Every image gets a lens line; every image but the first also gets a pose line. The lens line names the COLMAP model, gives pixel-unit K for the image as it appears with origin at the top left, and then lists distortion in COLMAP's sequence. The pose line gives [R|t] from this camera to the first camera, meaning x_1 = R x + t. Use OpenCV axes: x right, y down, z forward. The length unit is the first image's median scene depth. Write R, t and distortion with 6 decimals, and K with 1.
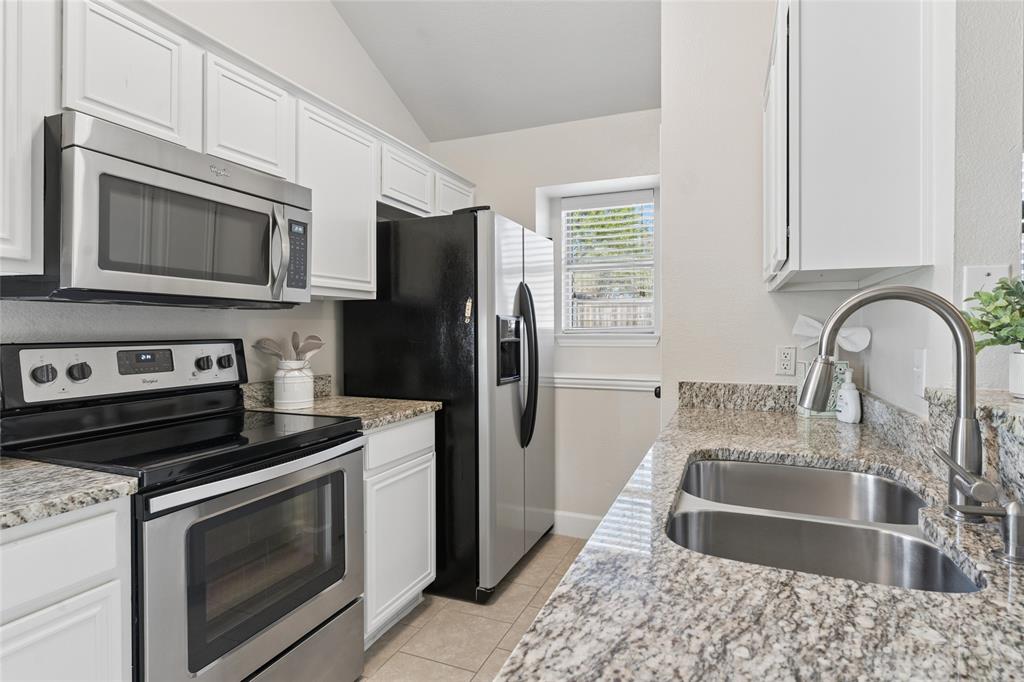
lens RADIAL K [[539.6, 0, 513.2], [0, 539.6, 334.3], [0, 0, 1]] dist [0.001816, -0.000757]
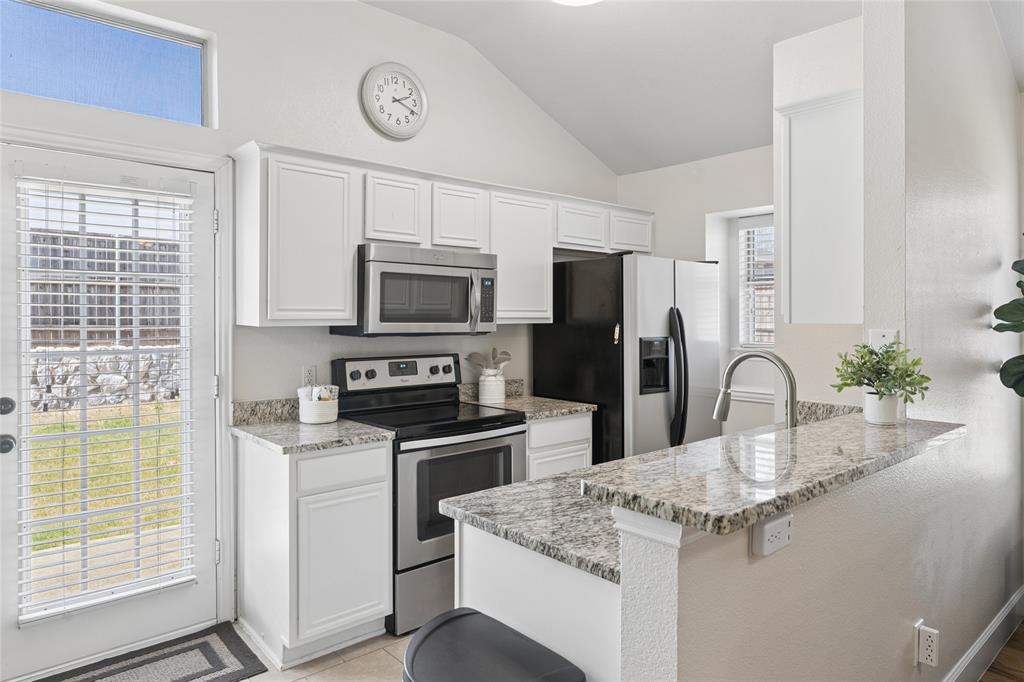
lens RADIAL K [[642.3, 0, 509.9], [0, 642.3, 334.8], [0, 0, 1]] dist [-0.001117, -0.000170]
pose [[0.897790, 0.013763, -0.440209, 0.431238], [-0.006836, 0.999827, 0.017317, -0.080635], [0.440371, -0.012537, 0.897728, -0.559025]]
